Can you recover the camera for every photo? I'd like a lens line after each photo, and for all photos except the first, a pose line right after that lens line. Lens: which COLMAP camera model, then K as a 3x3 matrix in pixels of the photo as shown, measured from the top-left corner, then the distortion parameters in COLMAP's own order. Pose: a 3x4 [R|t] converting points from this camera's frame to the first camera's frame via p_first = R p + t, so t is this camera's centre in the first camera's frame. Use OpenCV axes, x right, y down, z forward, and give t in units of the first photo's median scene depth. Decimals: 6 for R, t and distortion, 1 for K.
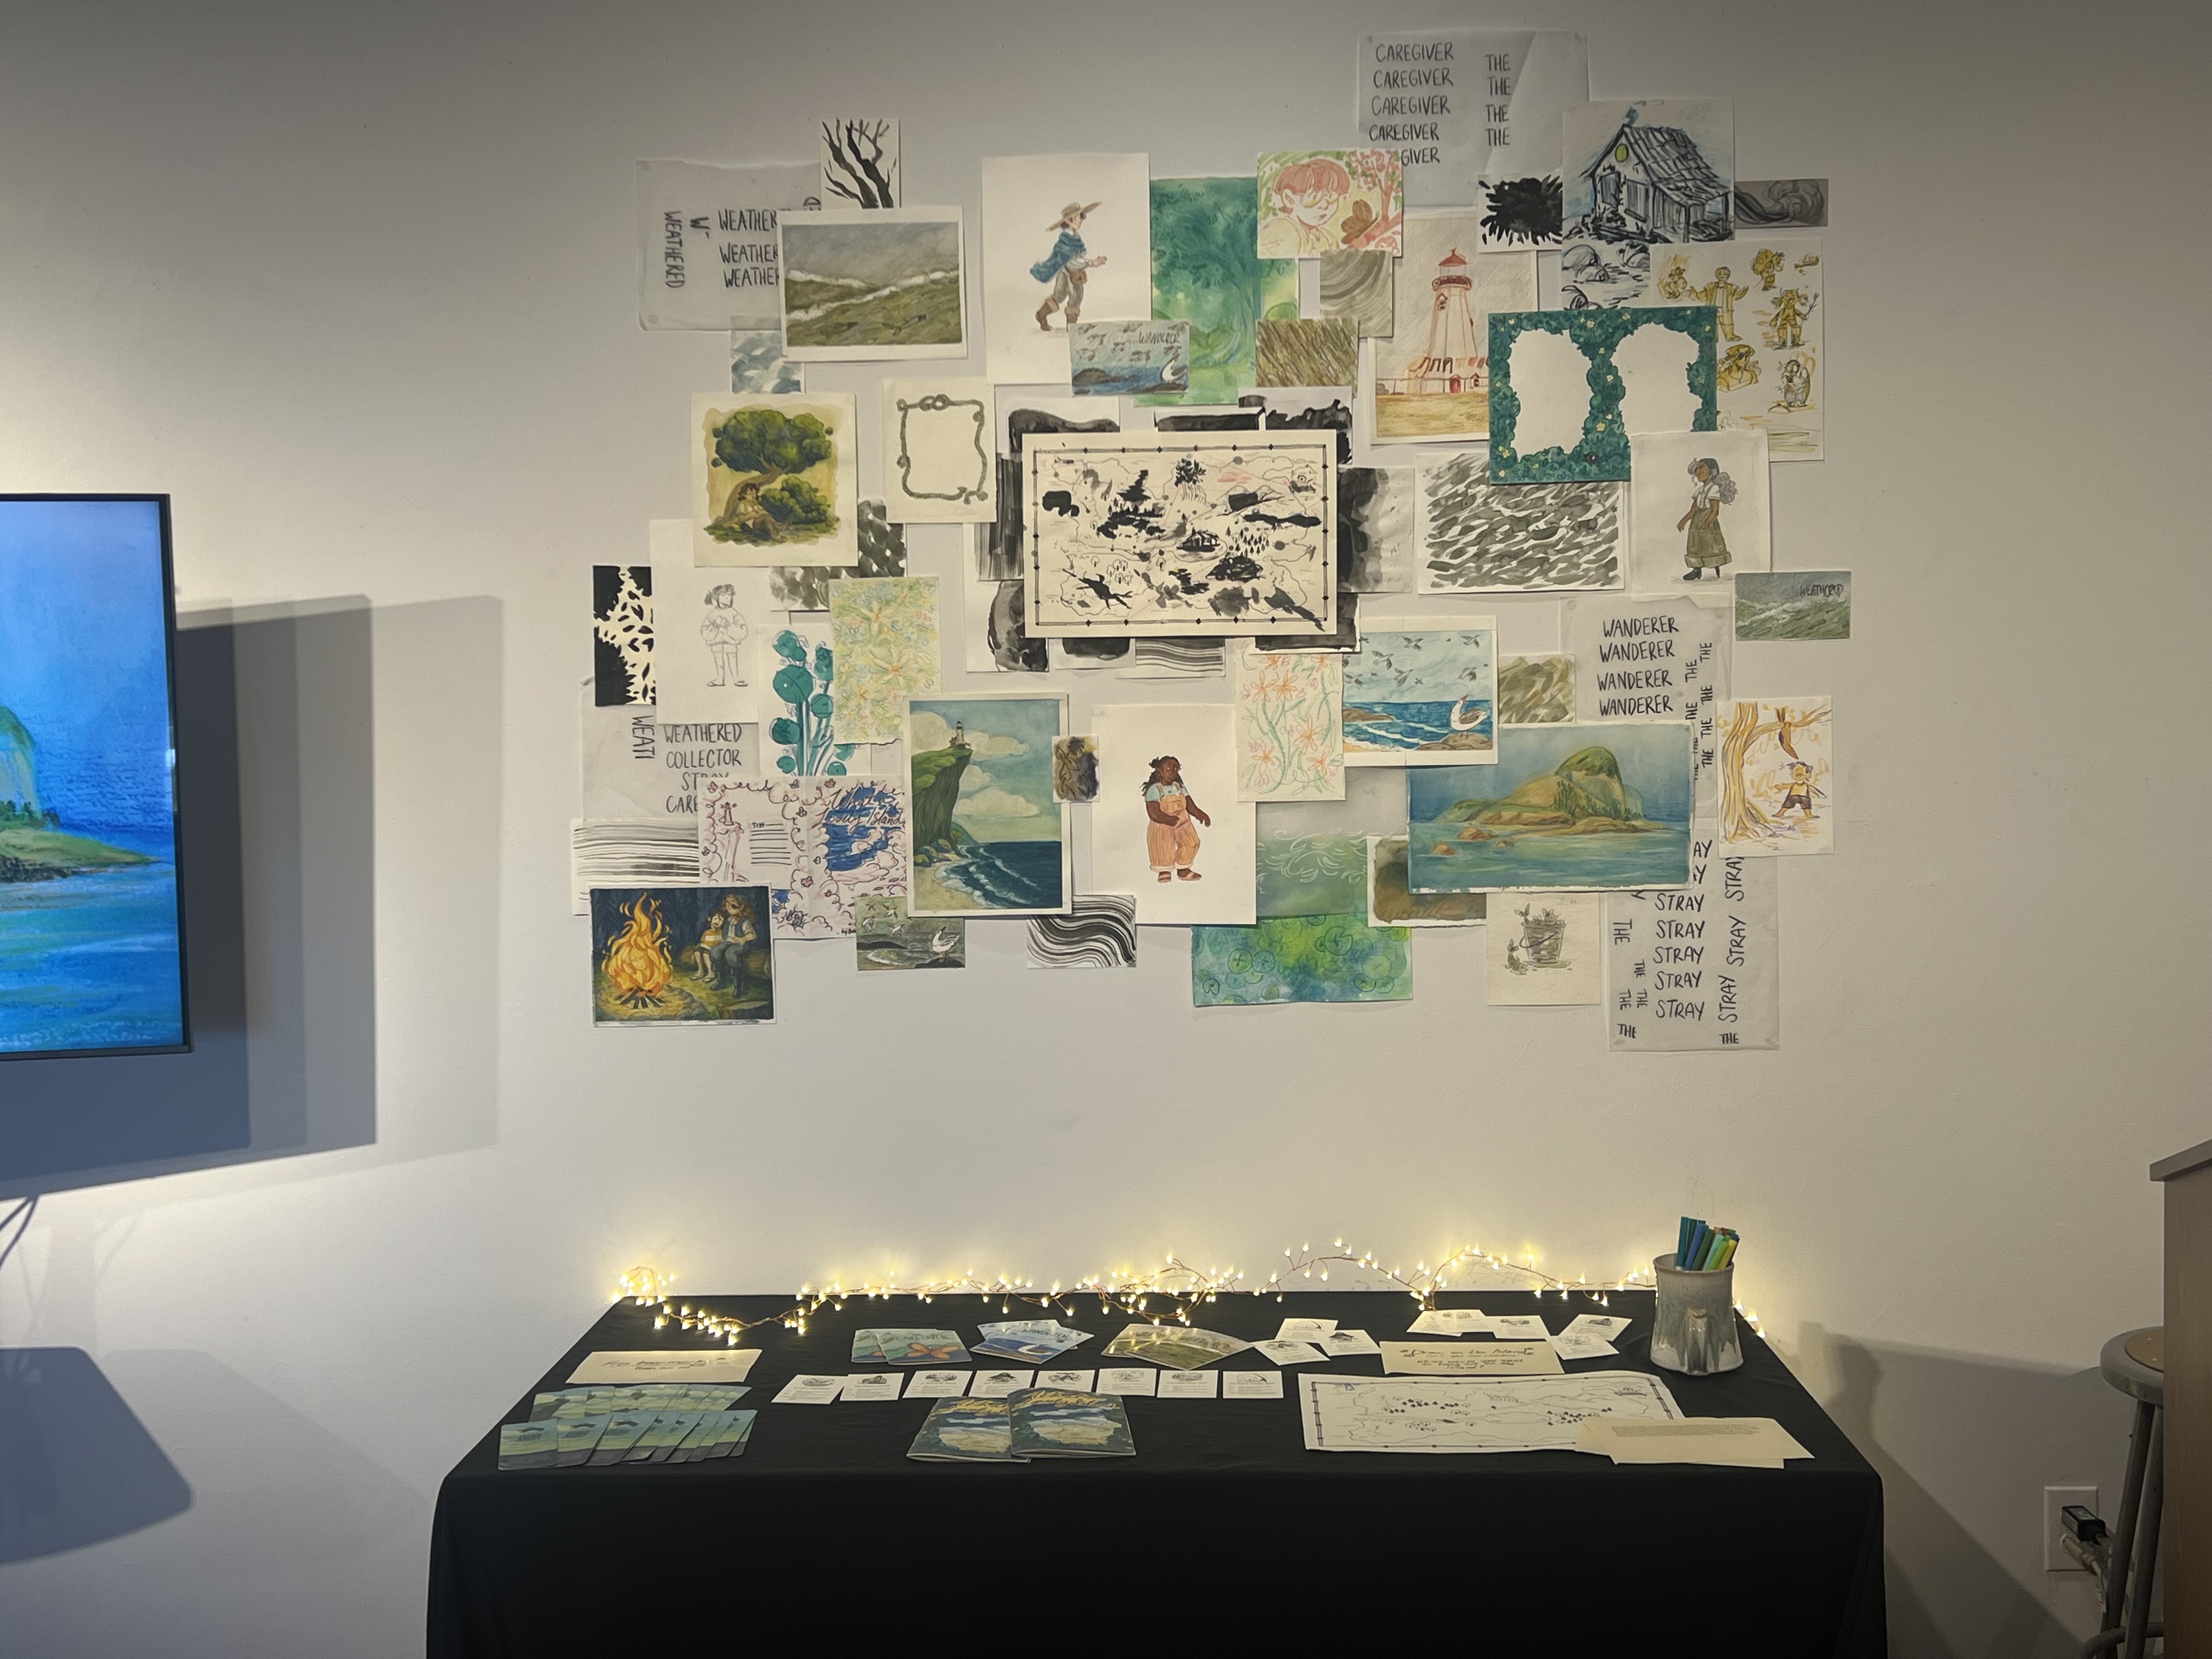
lens RADIAL K [[2341.9, 0, 1115.2], [0, 2341.9, 823.5], [0, 0, 1]] dist [0.078592, 0.000000]
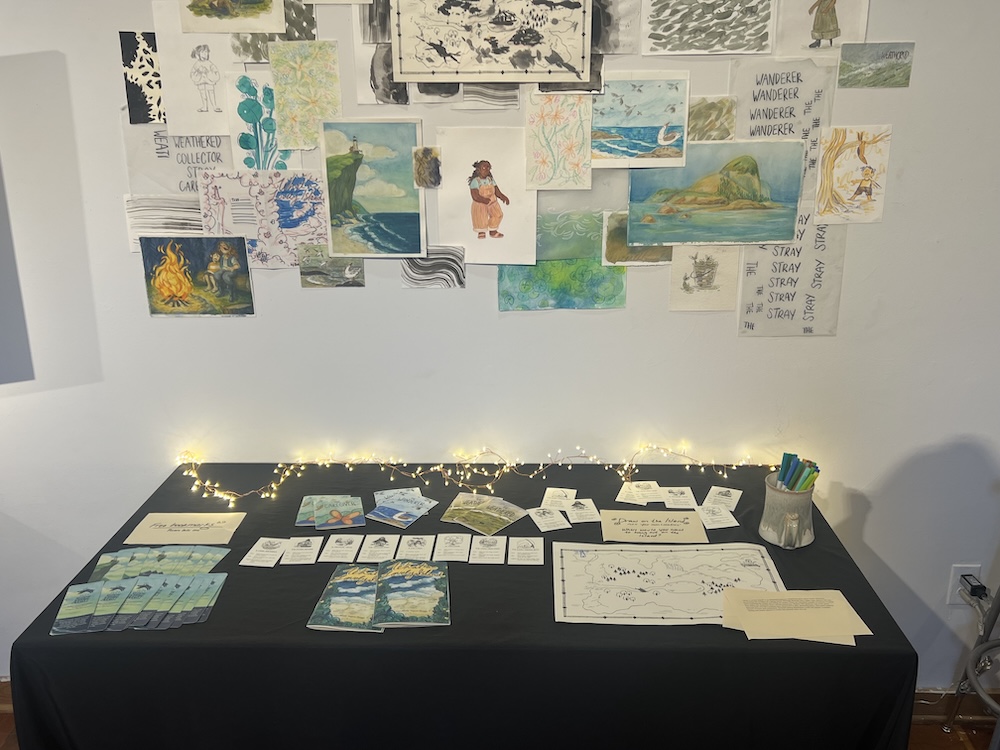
lens RADIAL K [[893.5, 0, 502.2], [0, 893.5, 381.0], [0, 0, 1]] dist [0.065511, -0.113535]
pose [[0.999922, 0.004957, 0.011448, 0.029162], [-0.007725, 0.966588, 0.256220, -0.040268], [-0.009795, -0.256289, 0.966551, 0.357248]]
